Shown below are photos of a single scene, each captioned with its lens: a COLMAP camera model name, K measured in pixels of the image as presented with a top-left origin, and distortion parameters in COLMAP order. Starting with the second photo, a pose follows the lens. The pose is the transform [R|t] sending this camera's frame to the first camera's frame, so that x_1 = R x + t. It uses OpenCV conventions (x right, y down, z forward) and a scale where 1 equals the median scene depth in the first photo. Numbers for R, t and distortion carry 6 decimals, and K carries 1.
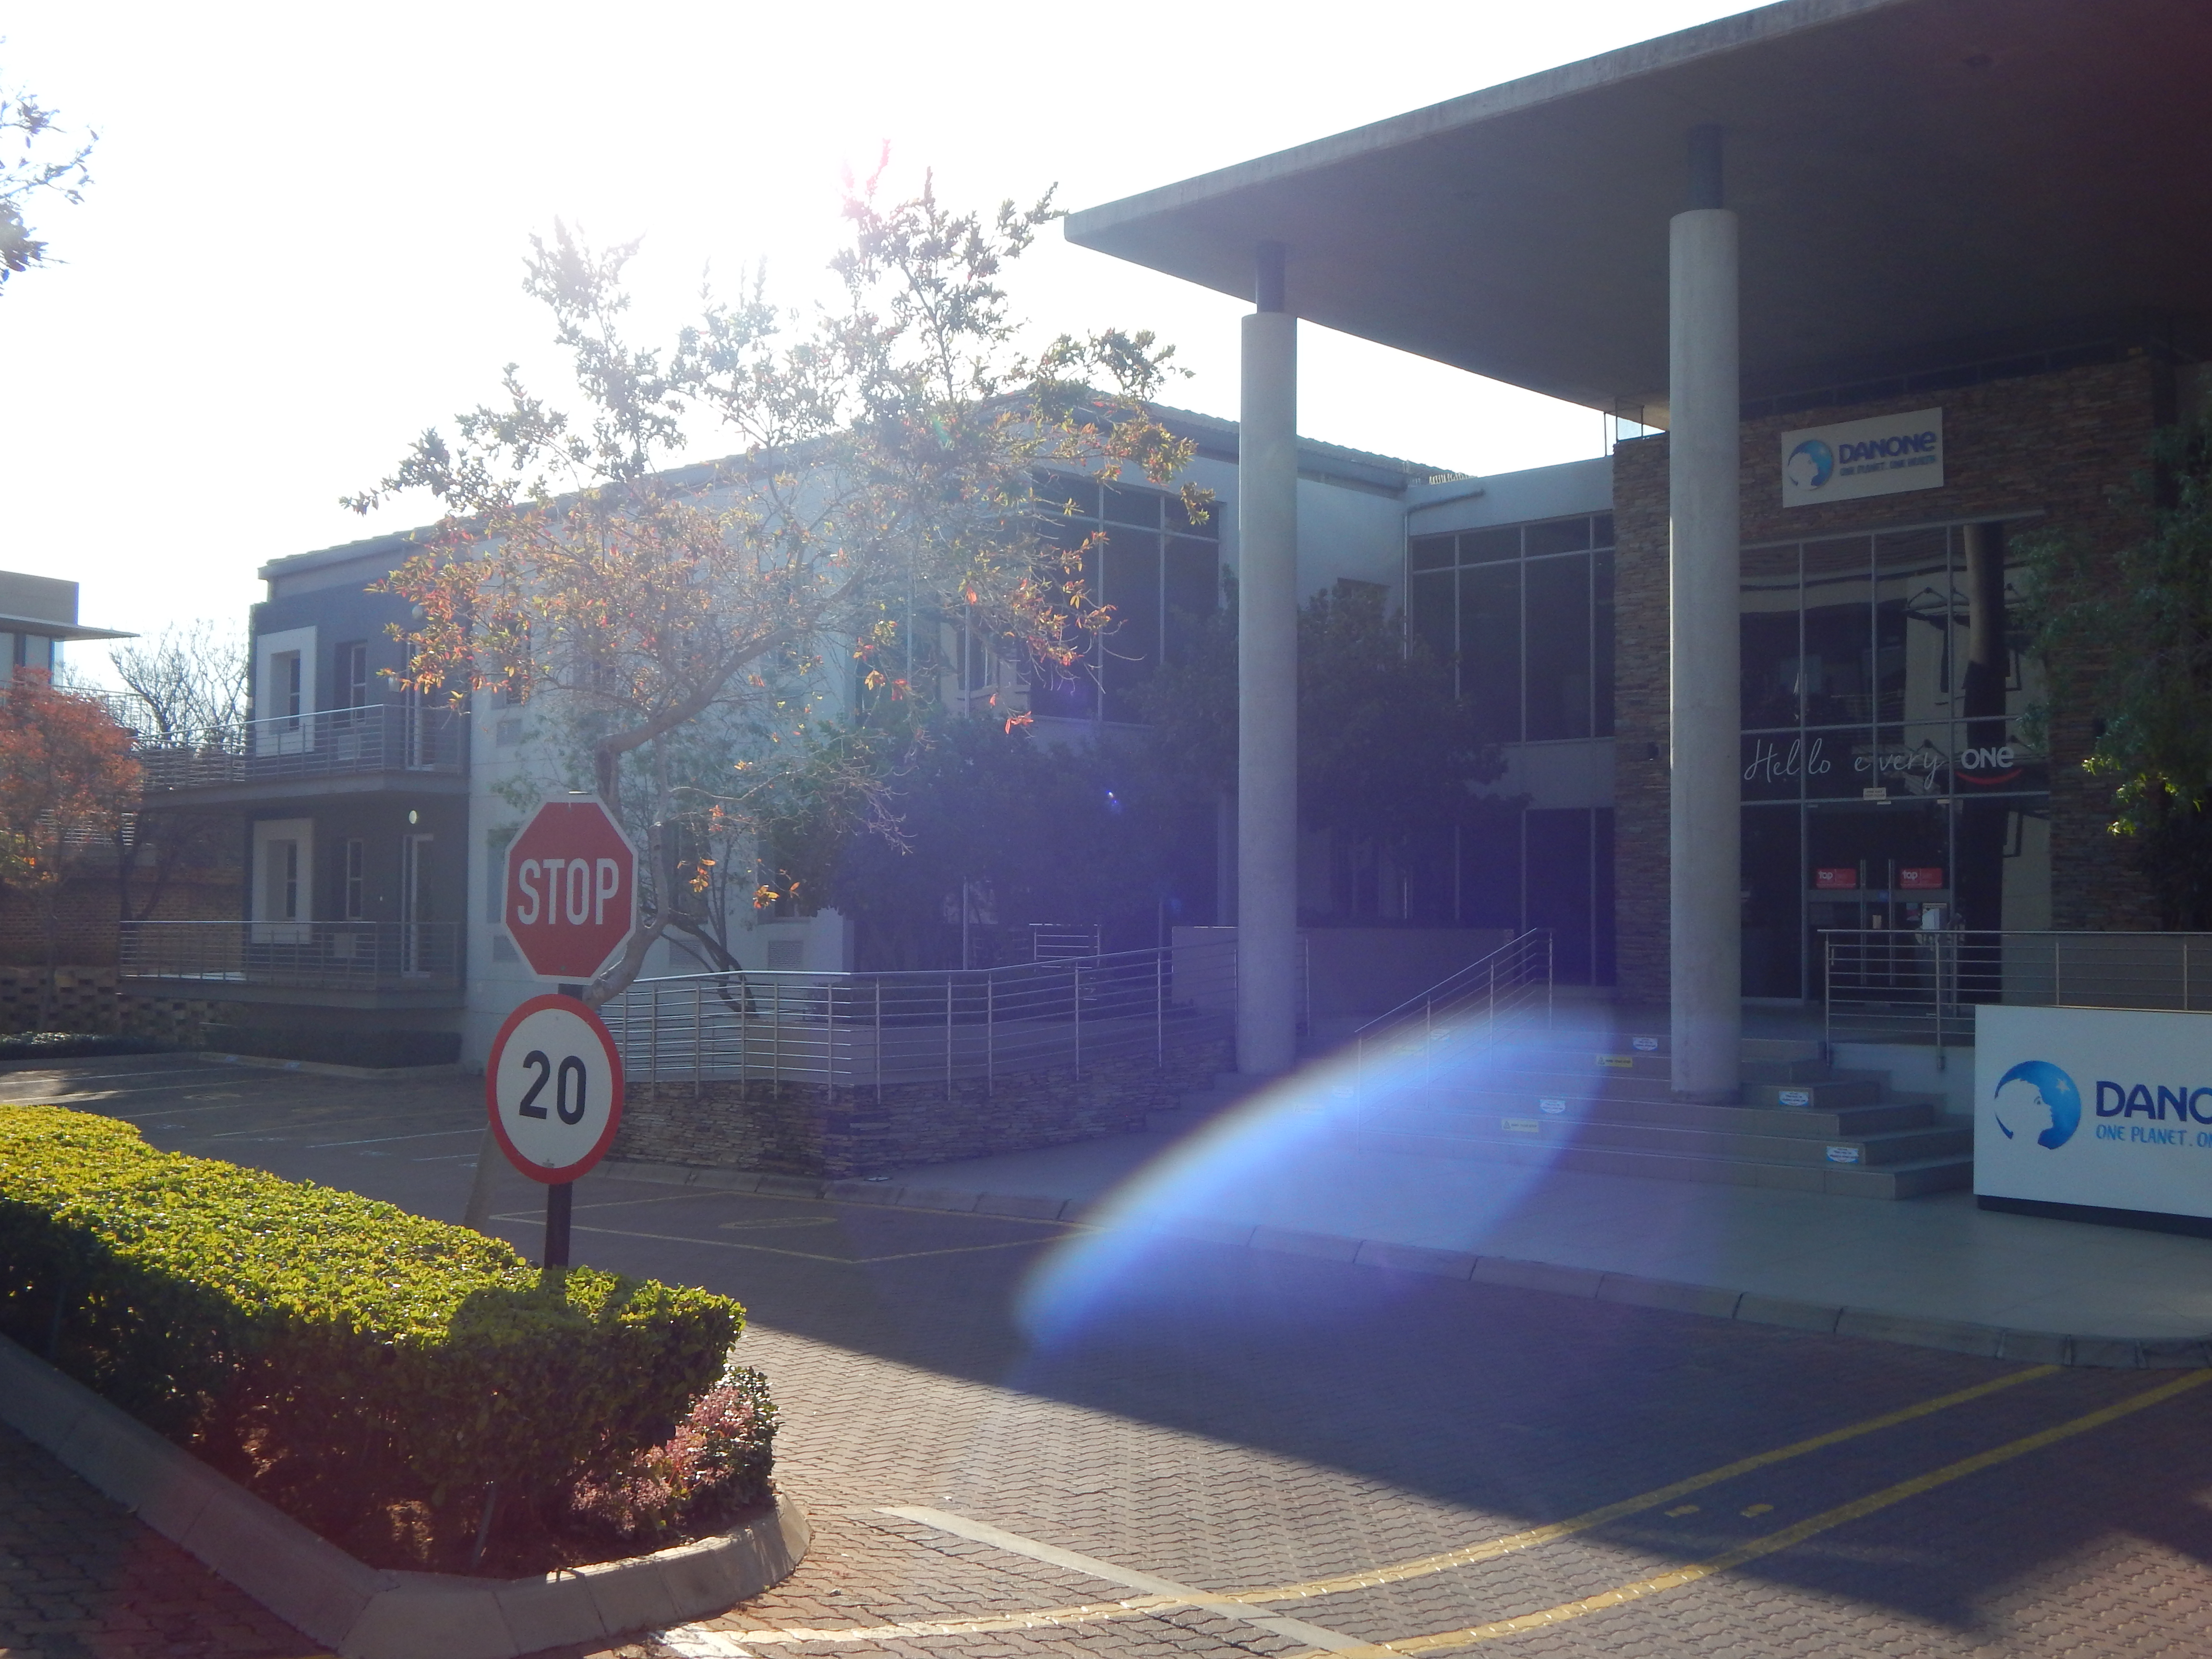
lens RADIAL K [[2396.7, 0, 1102.3], [0, 2396.7, 824.5], [0, 0, 1]] dist [-0.016945, 0.000000]
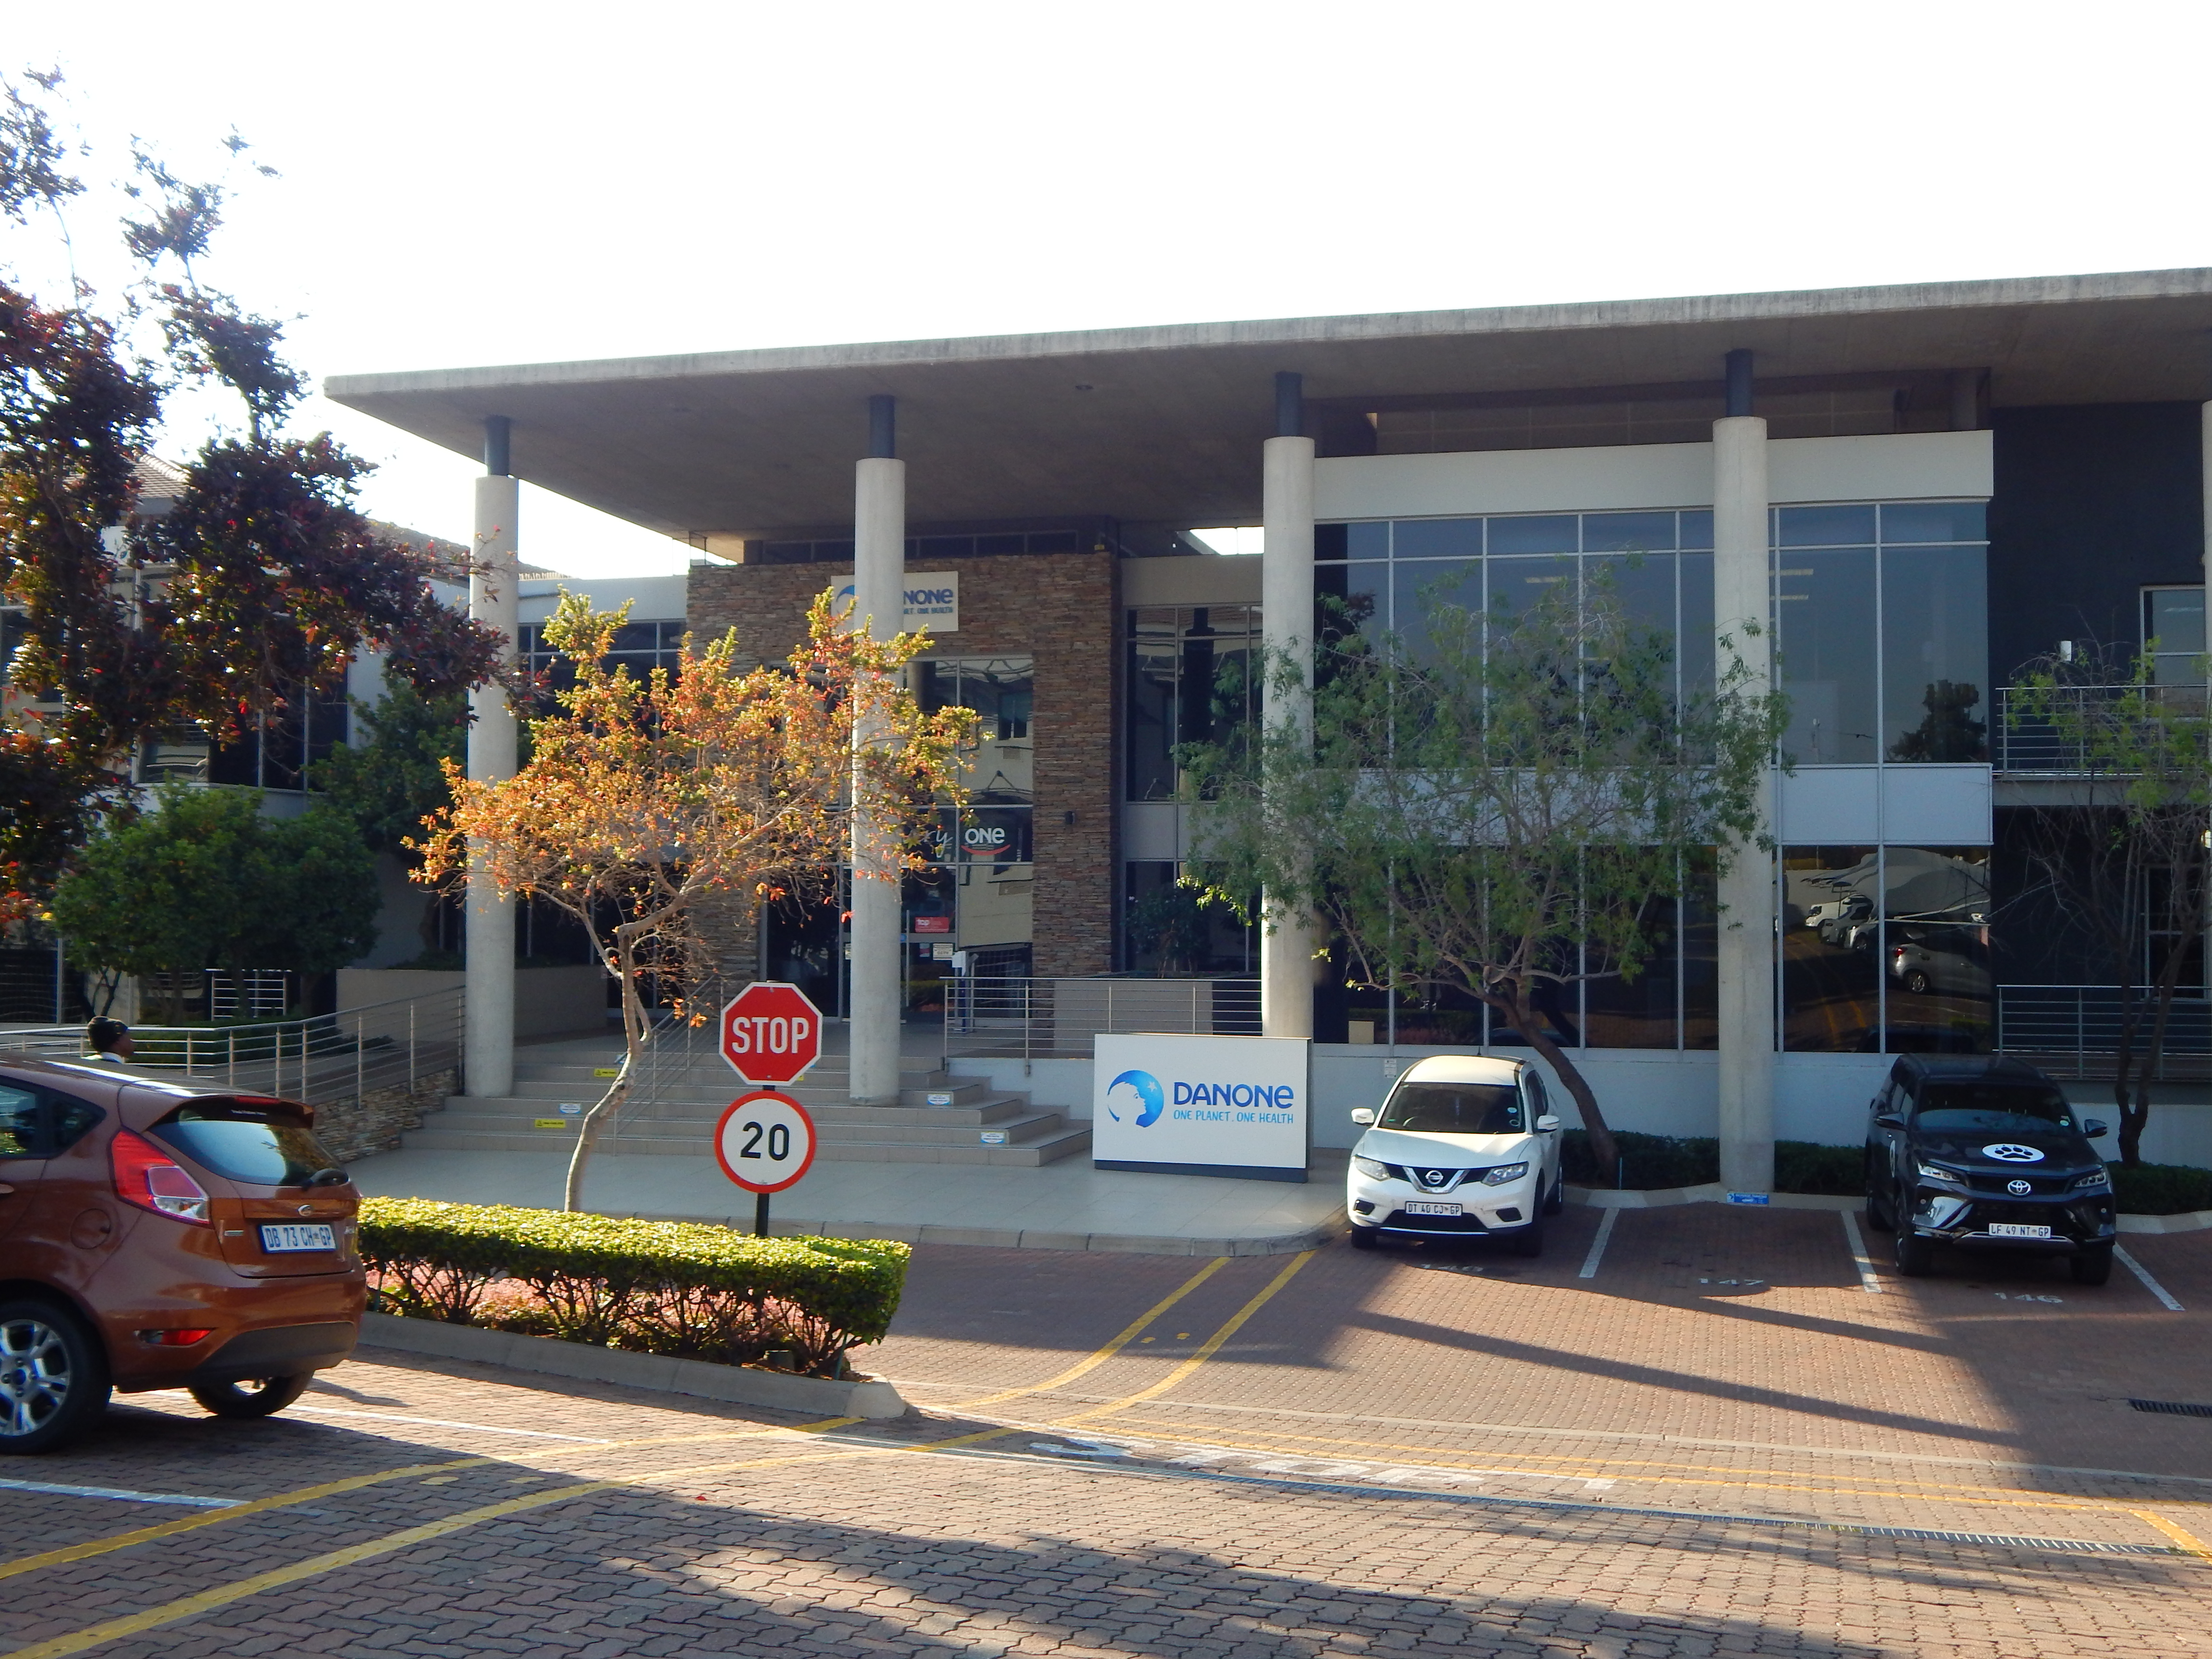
lens RADIAL K [[2396.7, 0, 1108.3], [0, 2396.7, 834.4], [0, 0, 1]] dist [-0.016945, 0.000000]
pose [[0.862015, 0.010831, 0.506767, -0.337412], [-0.016271, 0.999848, 0.006307, -0.051366], [-0.506621, -0.013682, 0.862060, -0.260377]]
